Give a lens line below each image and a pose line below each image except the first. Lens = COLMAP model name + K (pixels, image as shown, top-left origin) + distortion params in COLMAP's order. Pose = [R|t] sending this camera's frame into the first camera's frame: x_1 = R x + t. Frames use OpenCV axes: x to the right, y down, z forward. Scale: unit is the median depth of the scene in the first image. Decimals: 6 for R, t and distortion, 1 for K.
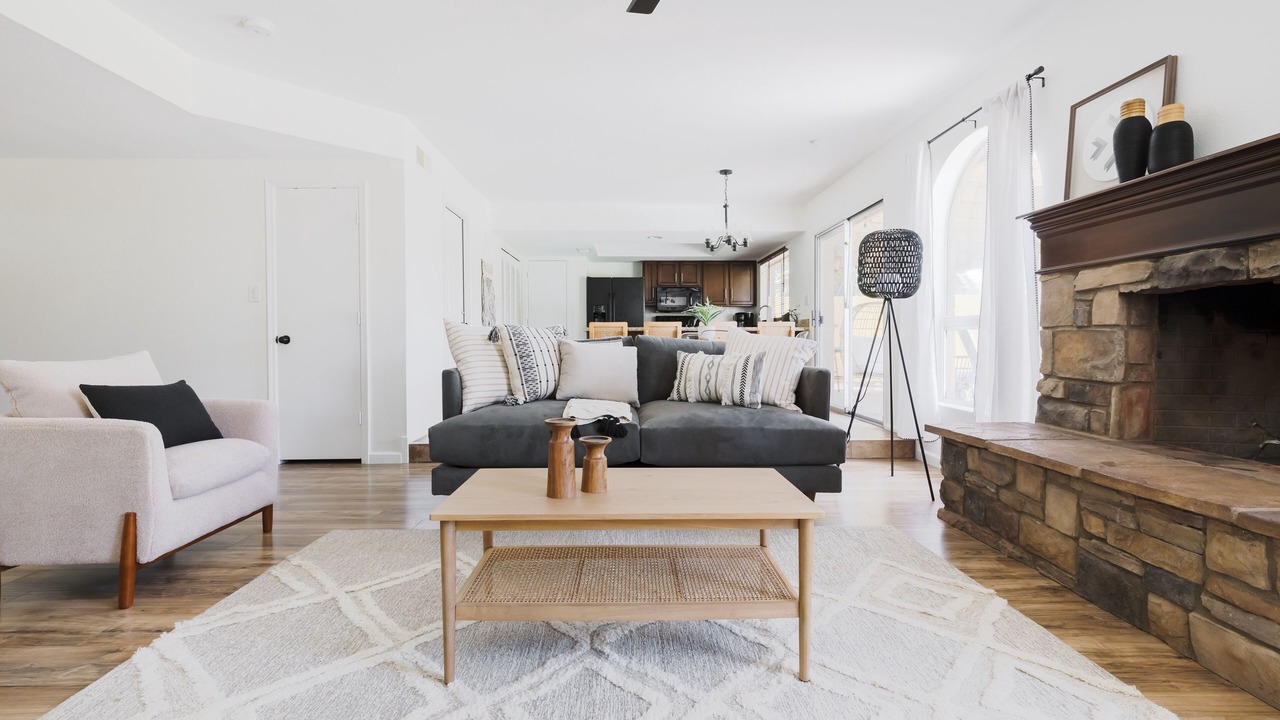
lens RADIAL K [[563.1, 0, 639.5], [0, 563.1, 347.7], [0, 0, 1]] dist [-0.000323, 0.000052]
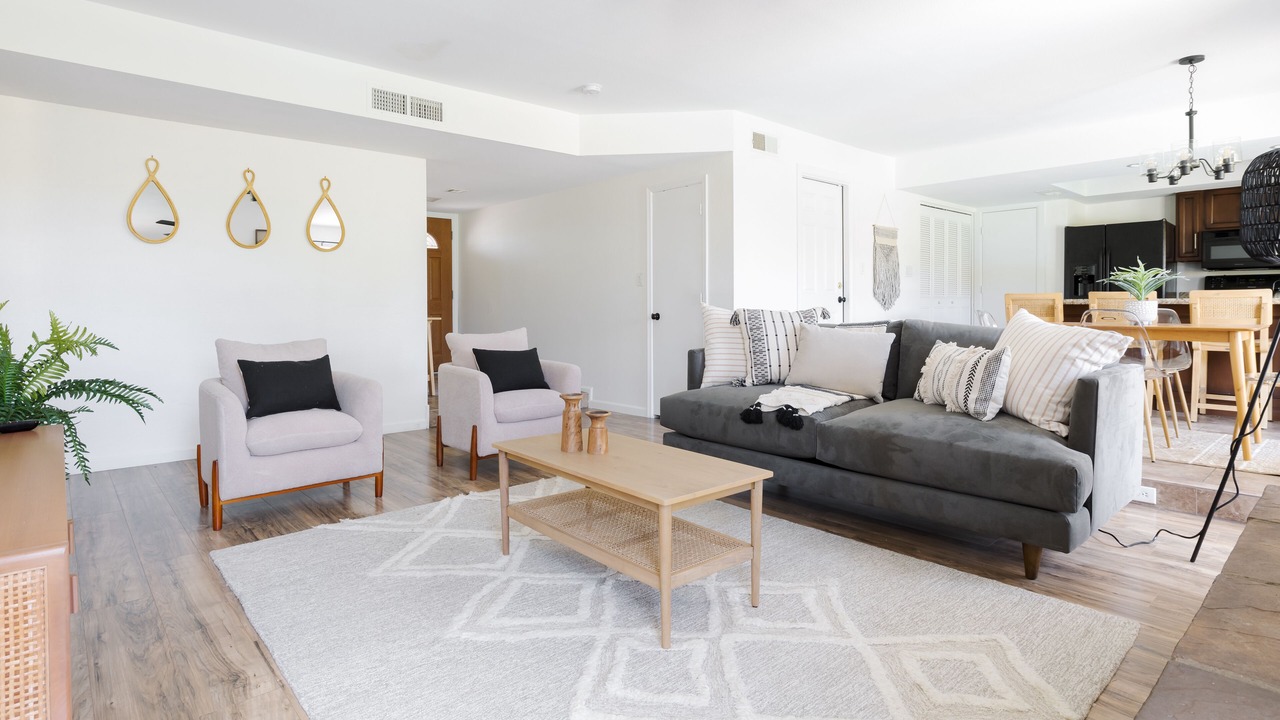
lens RADIAL K [[659.4, 0, 625.1], [0, 659.4, 319.2], [0, 0, 1]] dist [-0.005073, -0.000413]
pose [[0.638750, 0.017231, -0.769221, 0.644805], [-0.008607, 0.999847, 0.015249, -0.044713], [0.769366, -0.003119, 0.638800, 0.050433]]
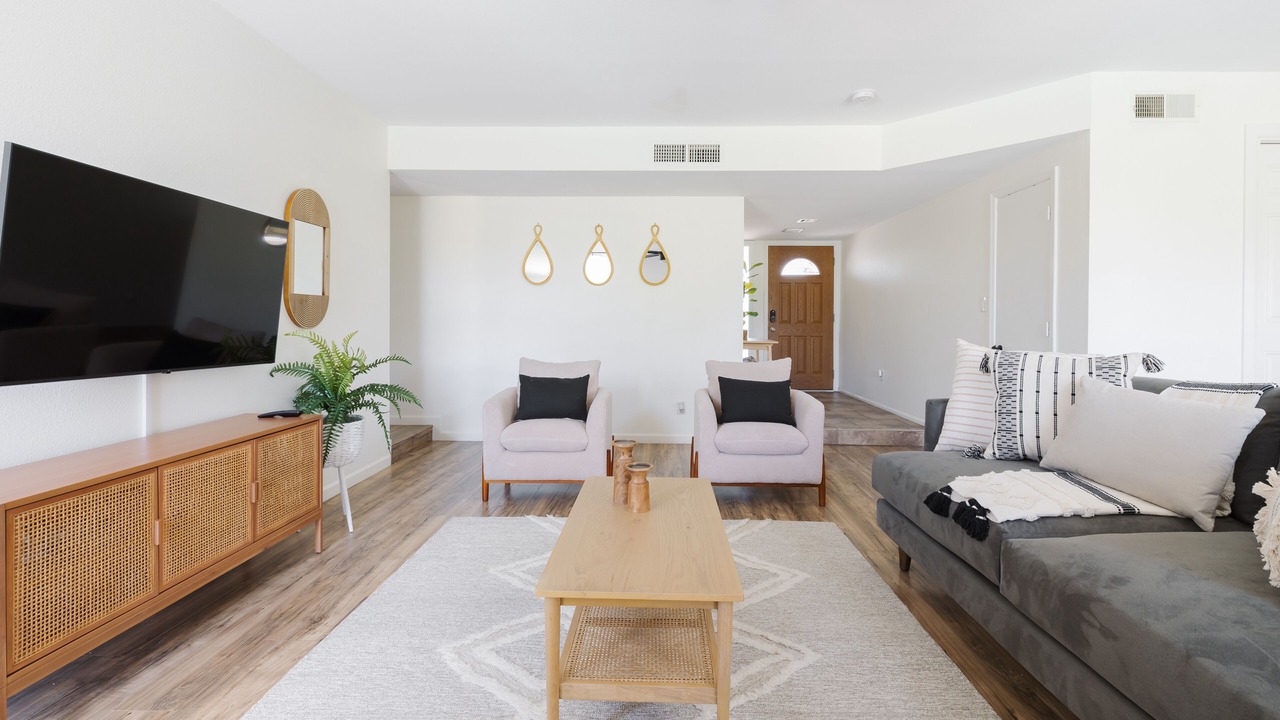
lens RADIAL K [[578.9, 0, 646.2], [0, 578.9, 328.3], [0, 0, 1]] dist [0.000309, 0.000363]
pose [[-0.050874, 0.017109, -0.998559, 0.645855], [-0.018281, 0.999670, 0.018060, -0.088261], [0.998538, 0.019173, -0.050544, 0.645030]]
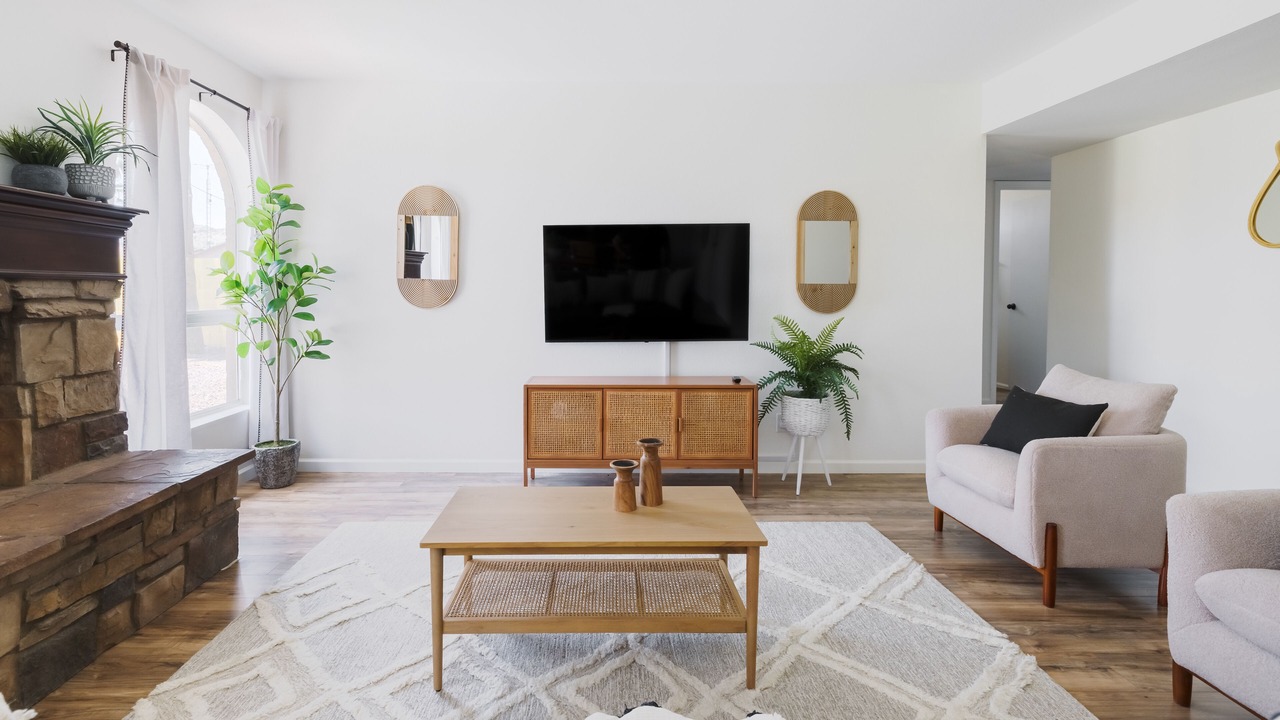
lens RADIAL K [[609.8, 0, 586.3], [0, 609.8, 307.5], [0, 0, 1]] dist [0.000823, 0.000388]
pose [[-0.998897, -0.001113, 0.046935, -0.035906], [0.000428, 0.999461, 0.032817, -0.115420], [-0.046946, 0.032801, -0.998359, 1.331353]]
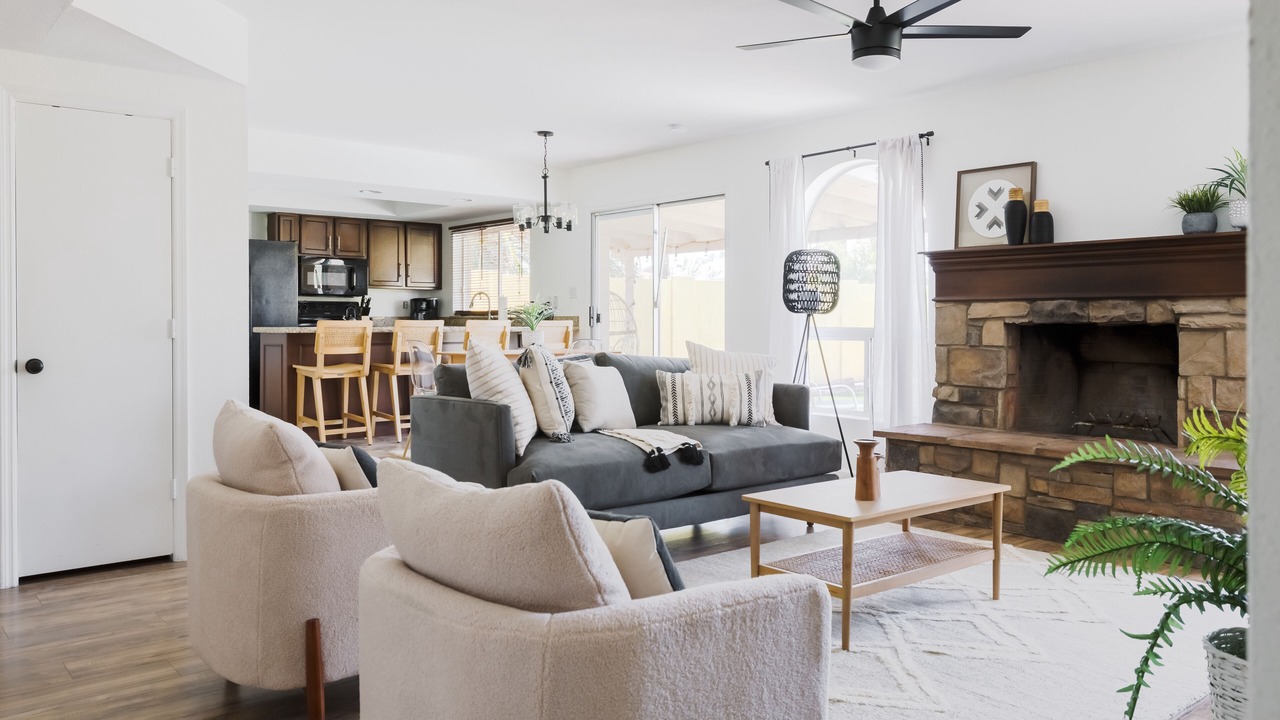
lens RADIAL K [[939.4, 0, 640.9], [0, 939.4, 325.8], [0, 0, 1]] dist [-0.003004, -0.001098]
pose [[0.780869, 0.000789, 0.624694, -1.124010], [0.004456, 0.999967, -0.006832, -0.069713], [-0.624679, 0.008119, 0.780839, -0.207027]]
